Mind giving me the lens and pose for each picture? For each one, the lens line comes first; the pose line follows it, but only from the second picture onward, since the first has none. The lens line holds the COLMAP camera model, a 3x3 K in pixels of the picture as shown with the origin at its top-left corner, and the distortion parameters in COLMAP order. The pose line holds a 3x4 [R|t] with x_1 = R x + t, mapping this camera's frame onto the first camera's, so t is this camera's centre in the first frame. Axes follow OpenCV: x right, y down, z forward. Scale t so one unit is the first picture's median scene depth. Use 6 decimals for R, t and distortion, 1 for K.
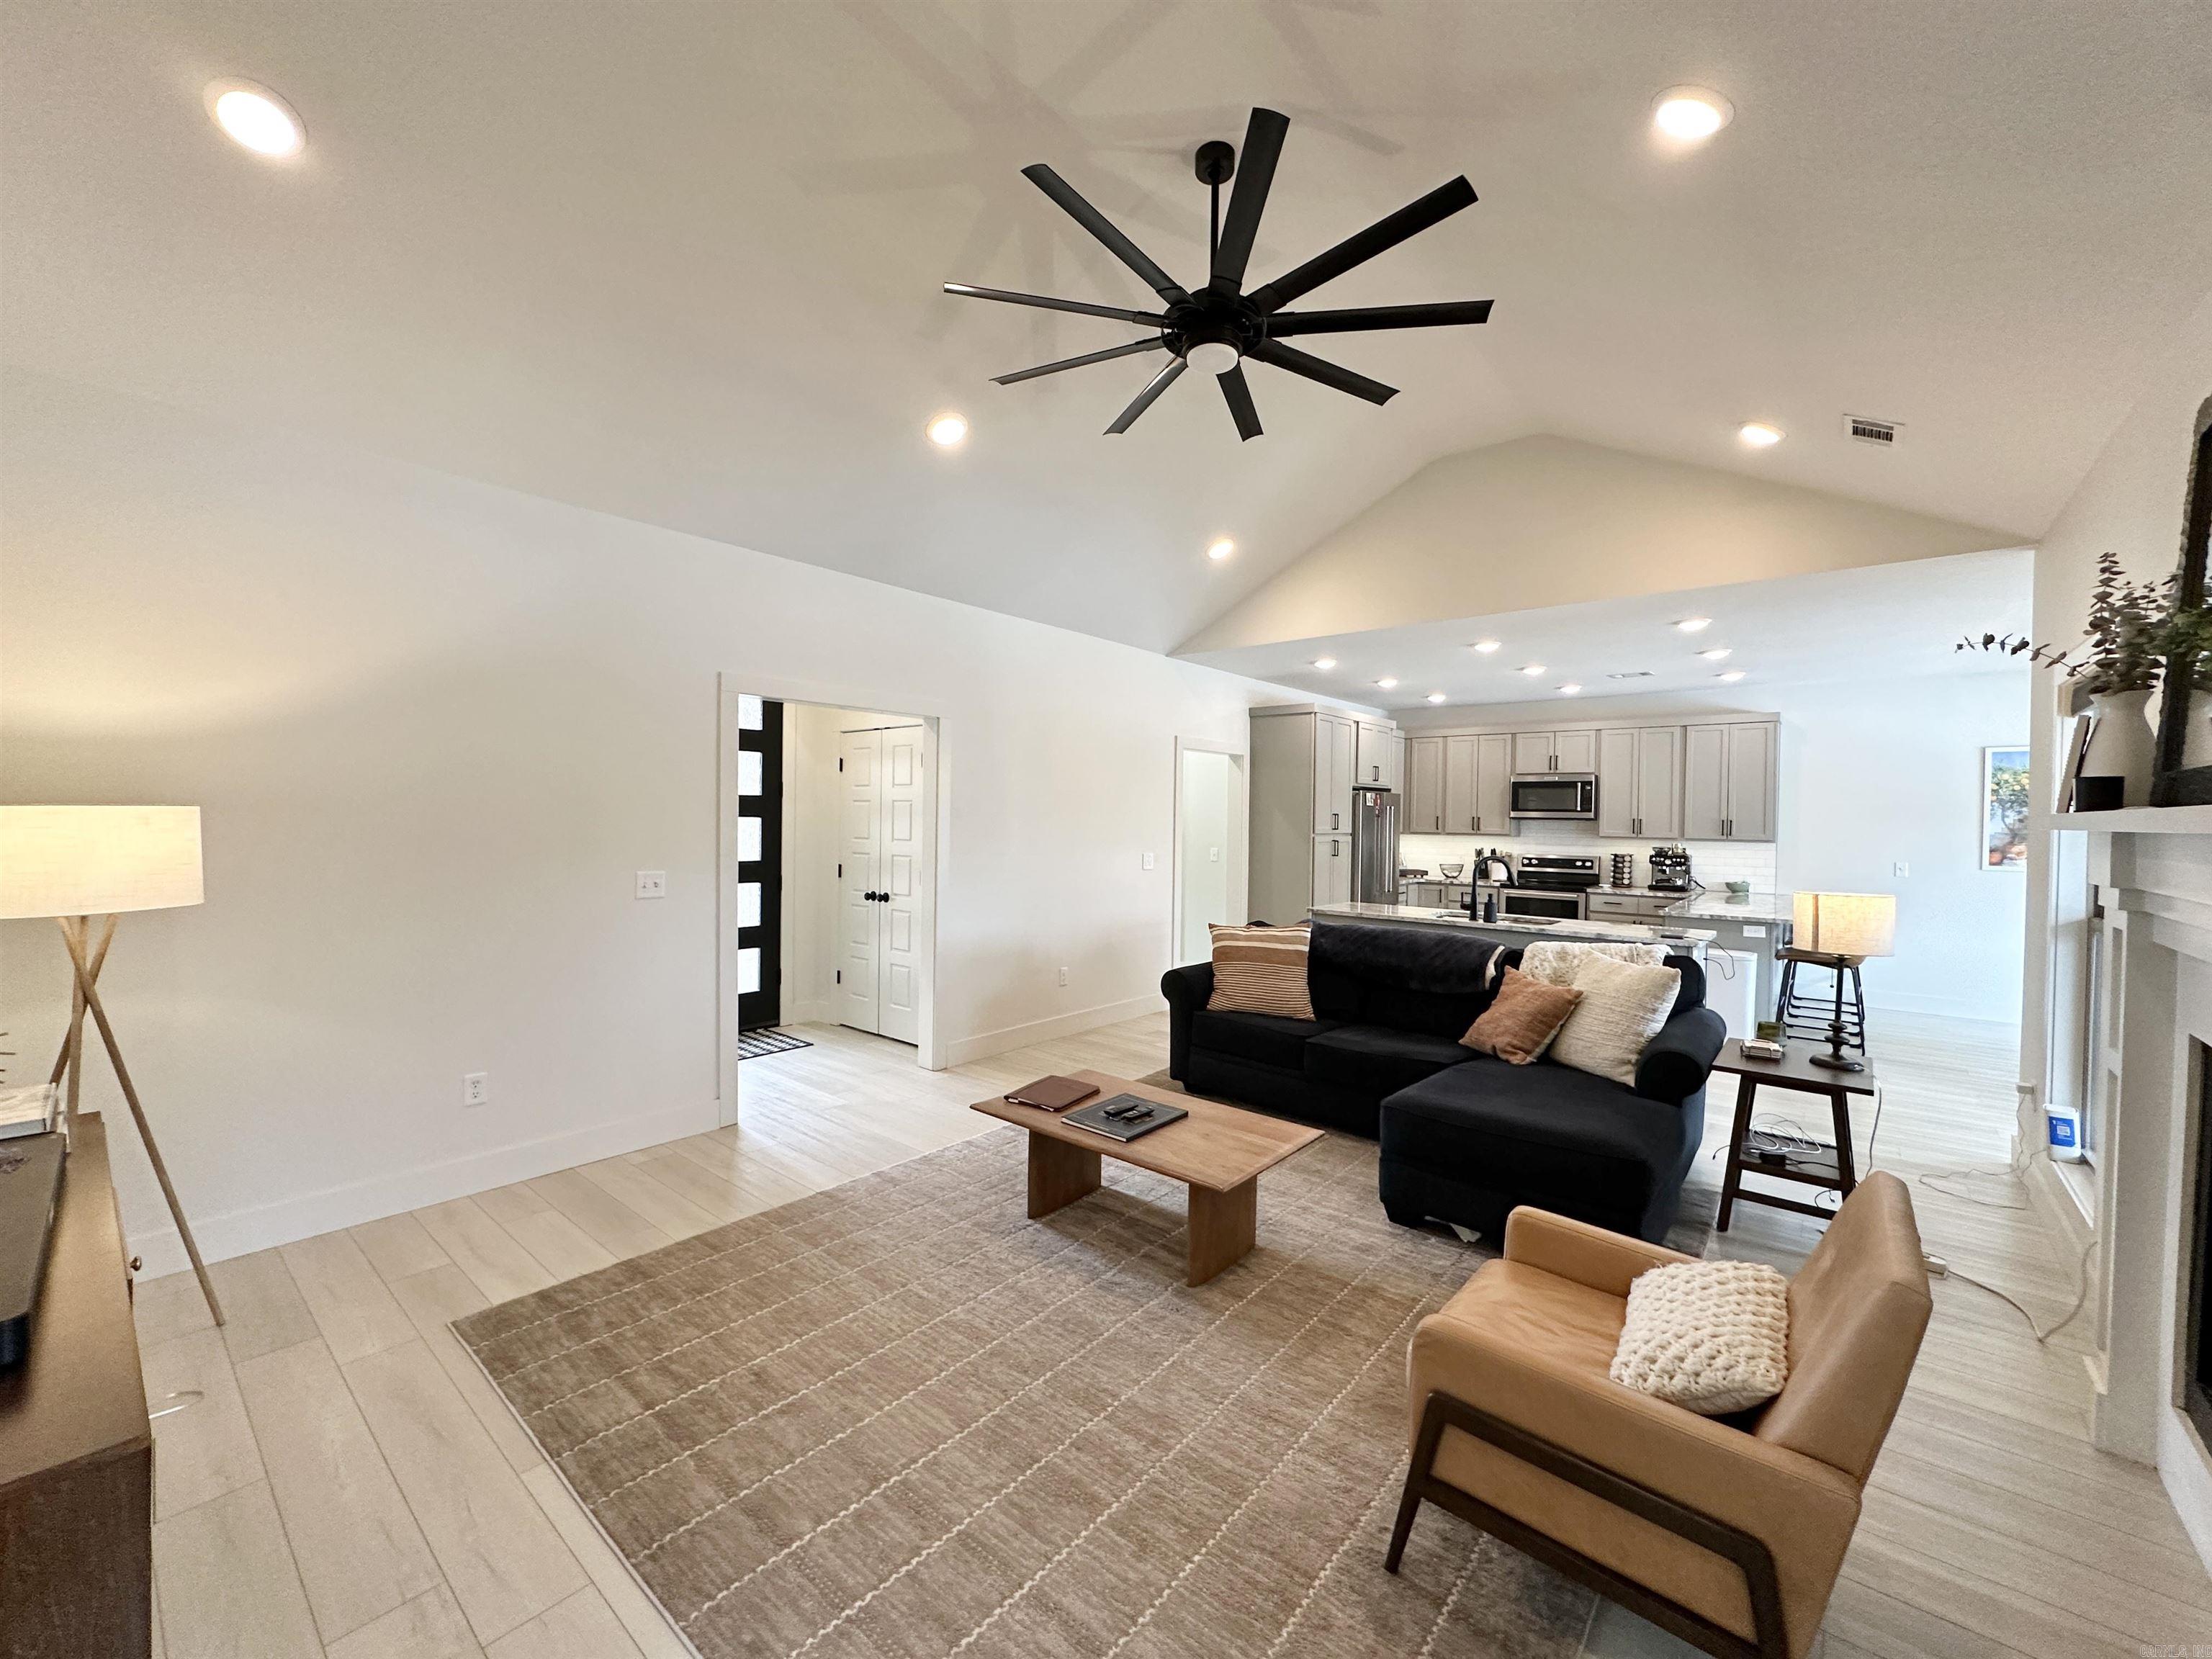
lens RADIAL K [[885.4, 0, 1106.0], [0, 885.4, 829.5], [0, 0, 1]] dist [-0.007659, 0.000057]
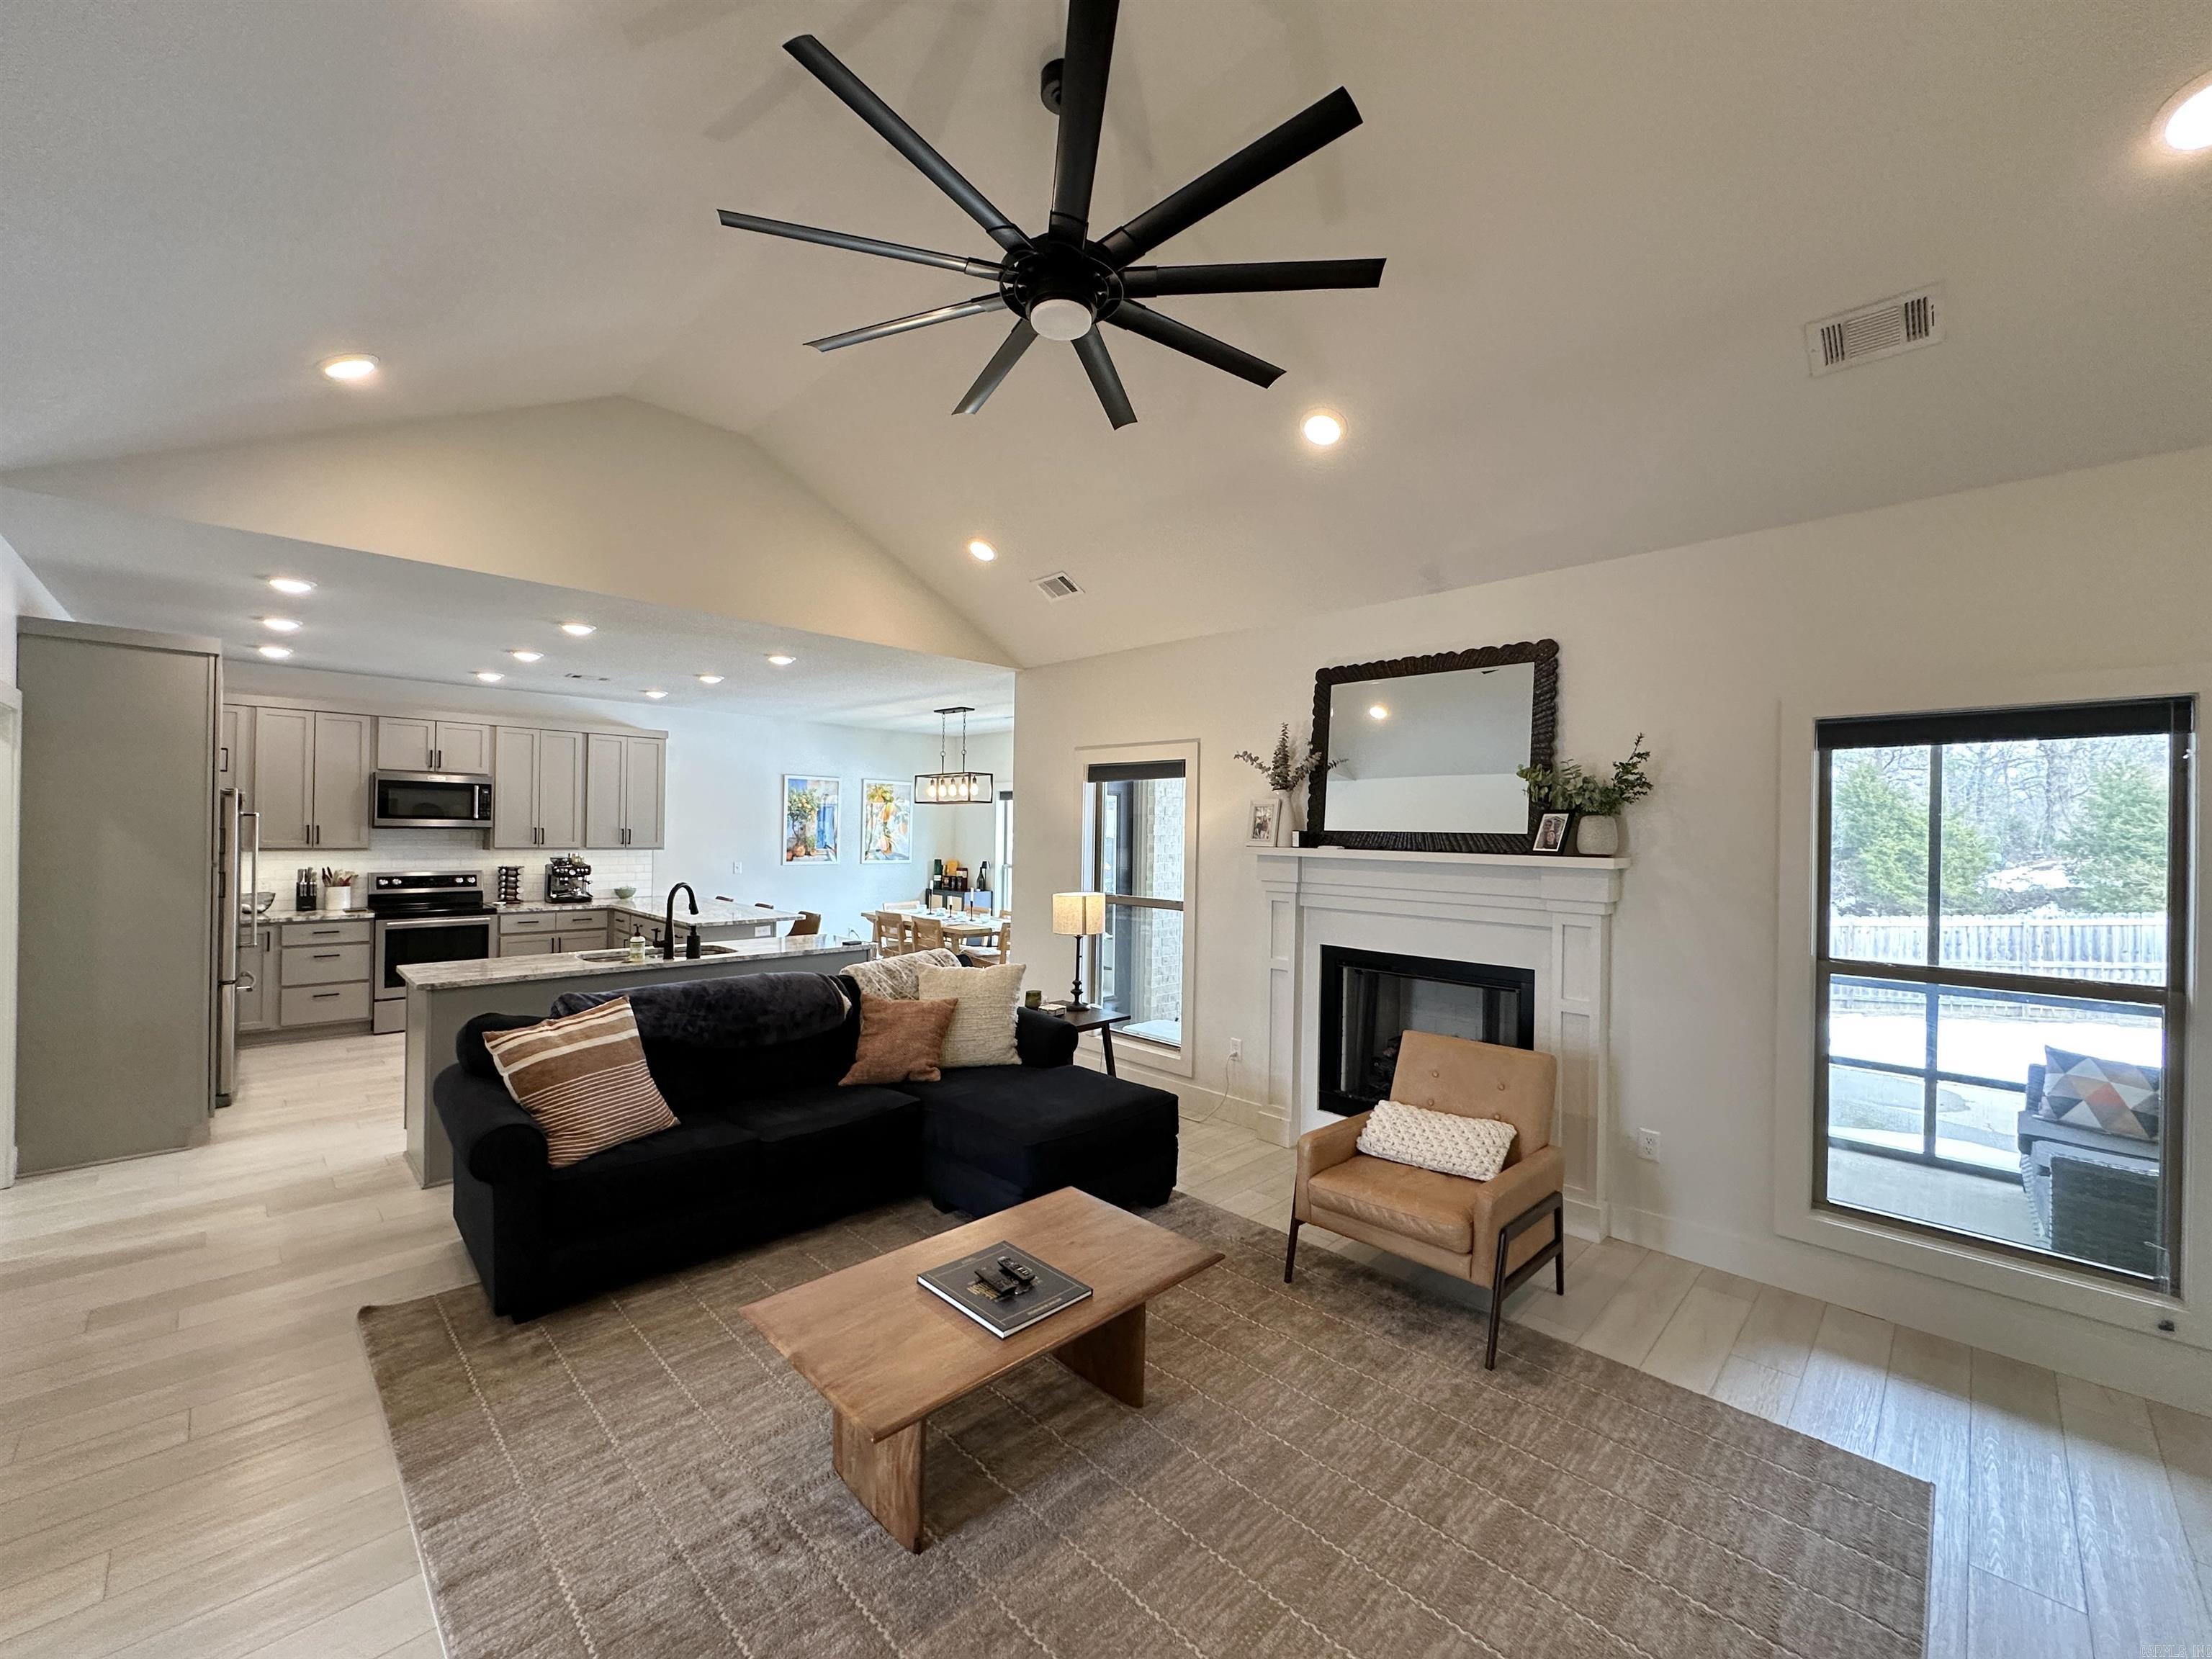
lens RADIAL K [[885.4, 0, 1106.0], [0, 885.4, 829.5], [0, 0, 1]] dist [-0.007659, 0.000057]
pose [[0.082737, -0.013074, 0.996486, -0.264770], [0.001069, 0.999915, 0.013030, -0.021588], [-0.996571, -0.000013, 0.082744, 0.337122]]
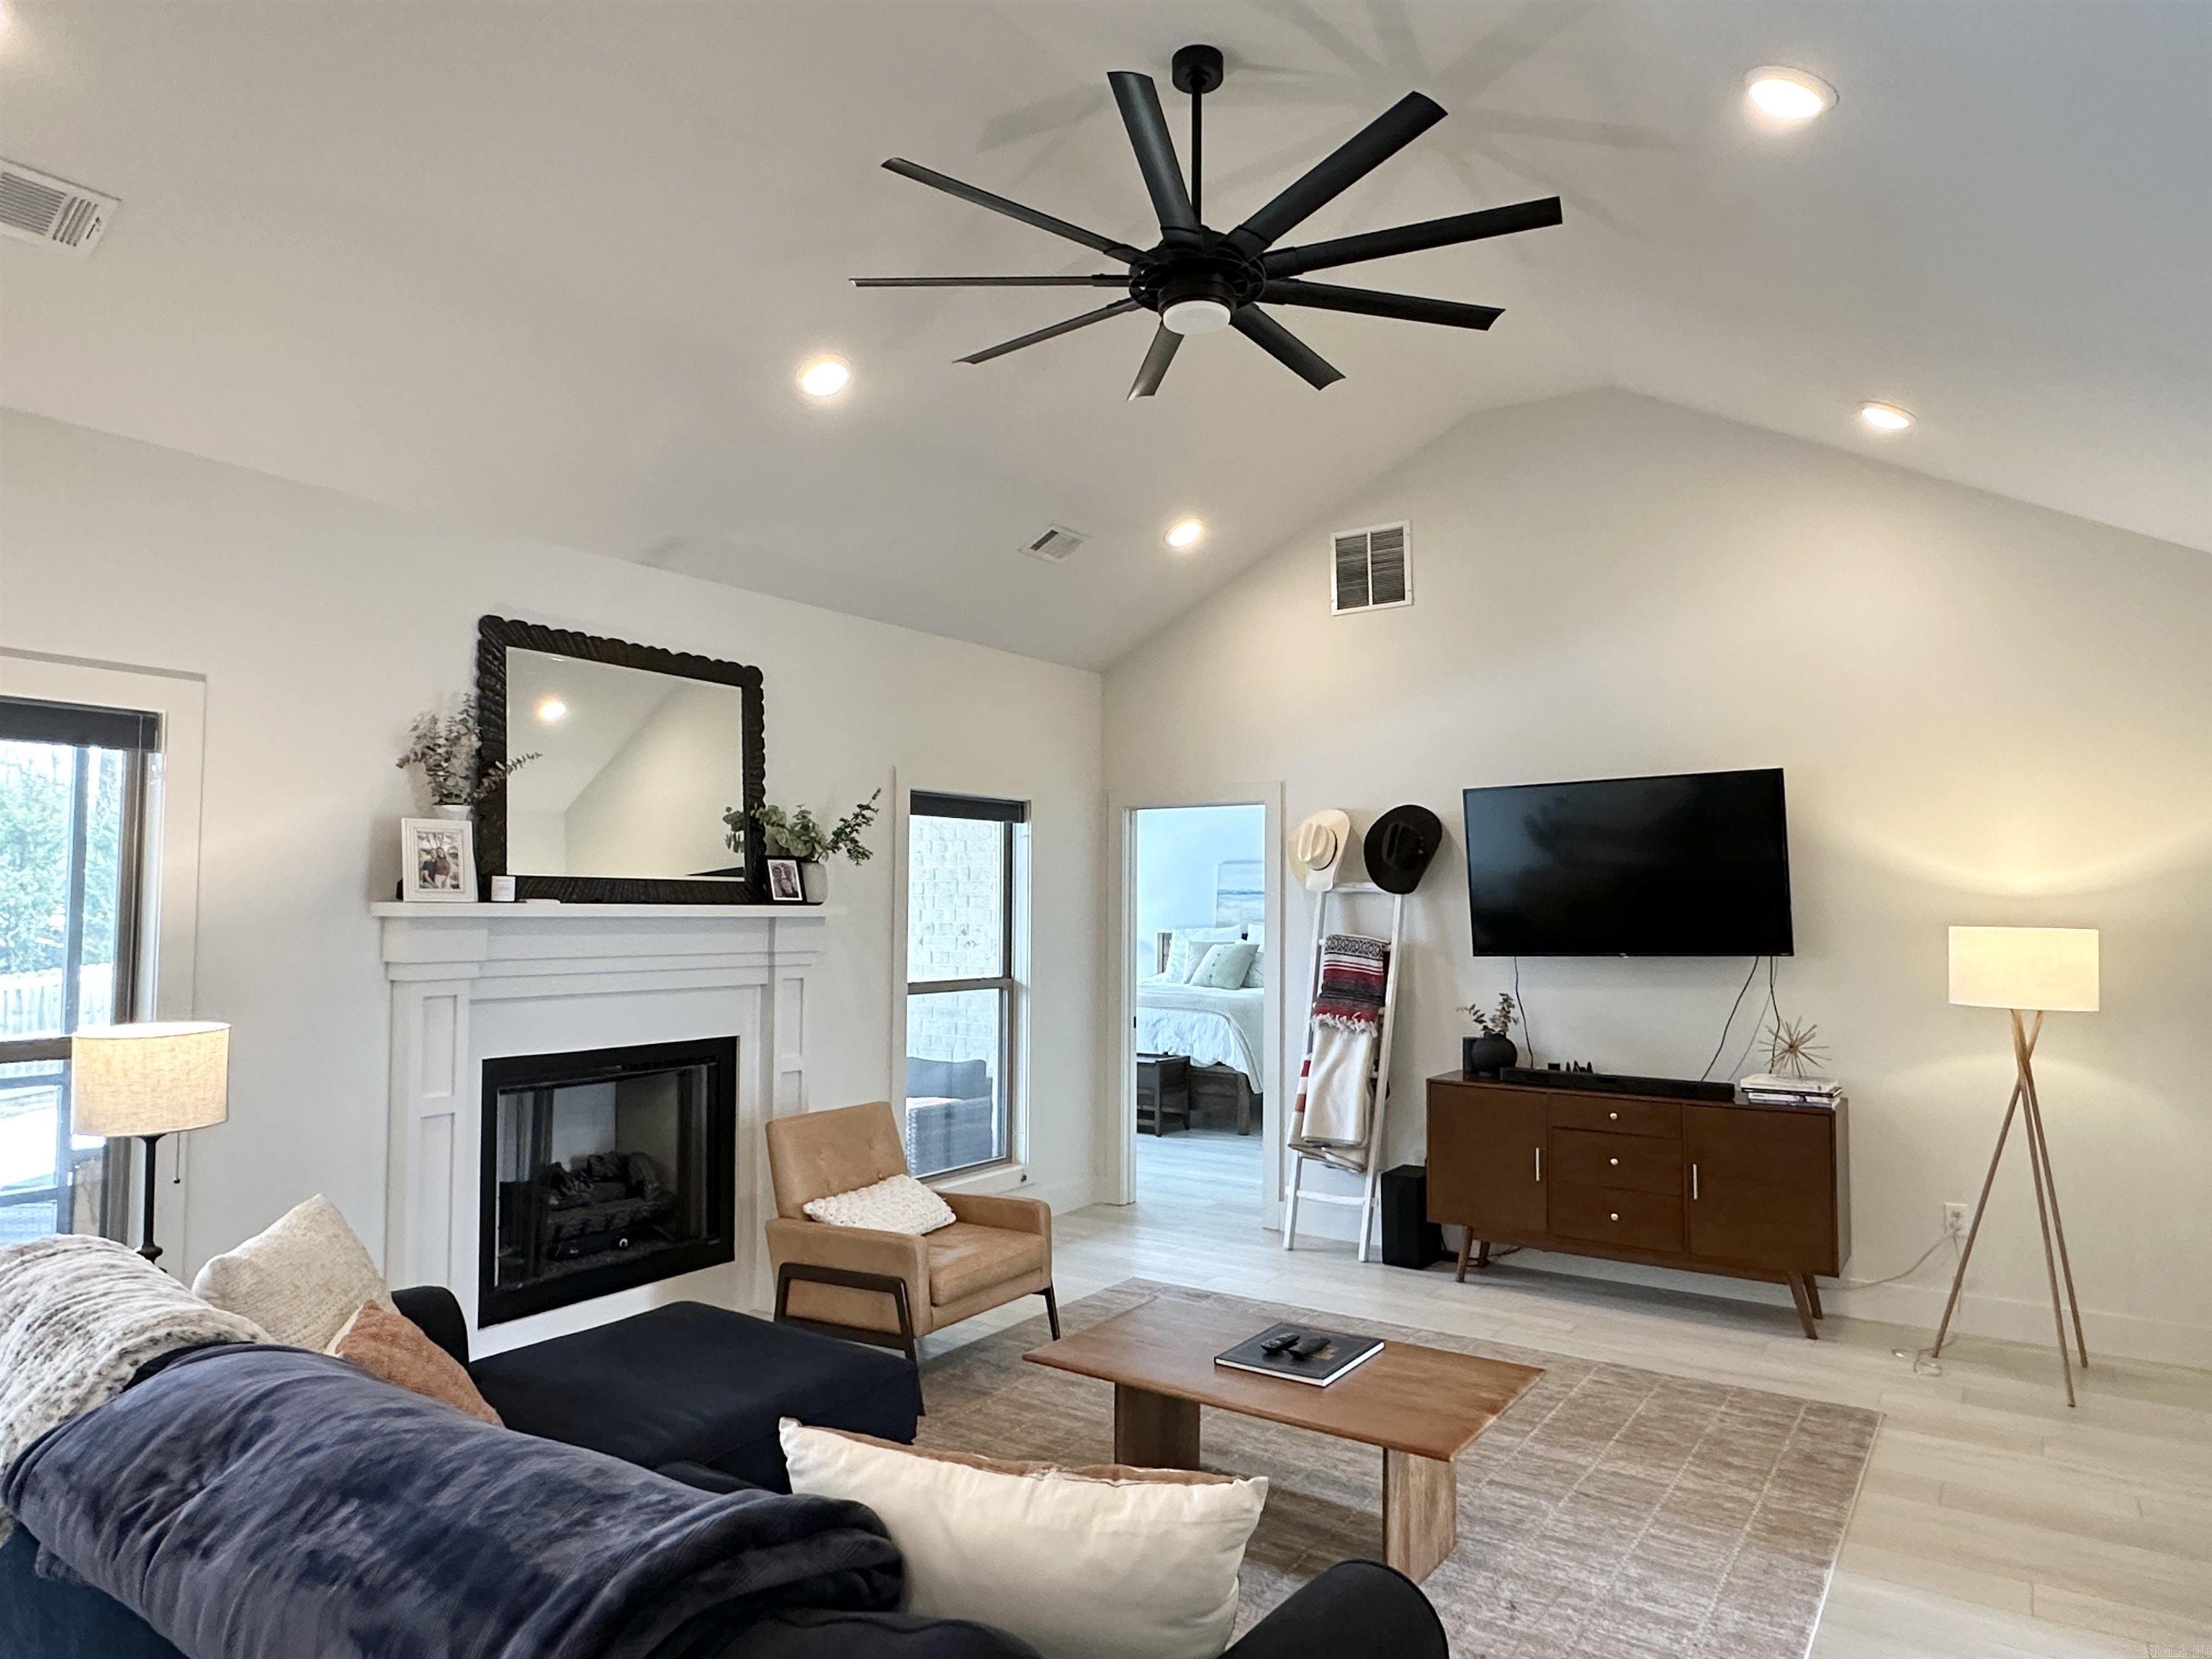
lens RADIAL K [[1419.0, 0, 1106.0], [0, 1419.0, 829.5], [0, 0, 1]] dist [0.048487, 0.000112]
pose [[-0.996234, -0.031895, -0.080628, 0.110395], [-0.029371, 0.999047, -0.032297, -0.020643], [0.081581, -0.029807, -0.996221, 0.835889]]
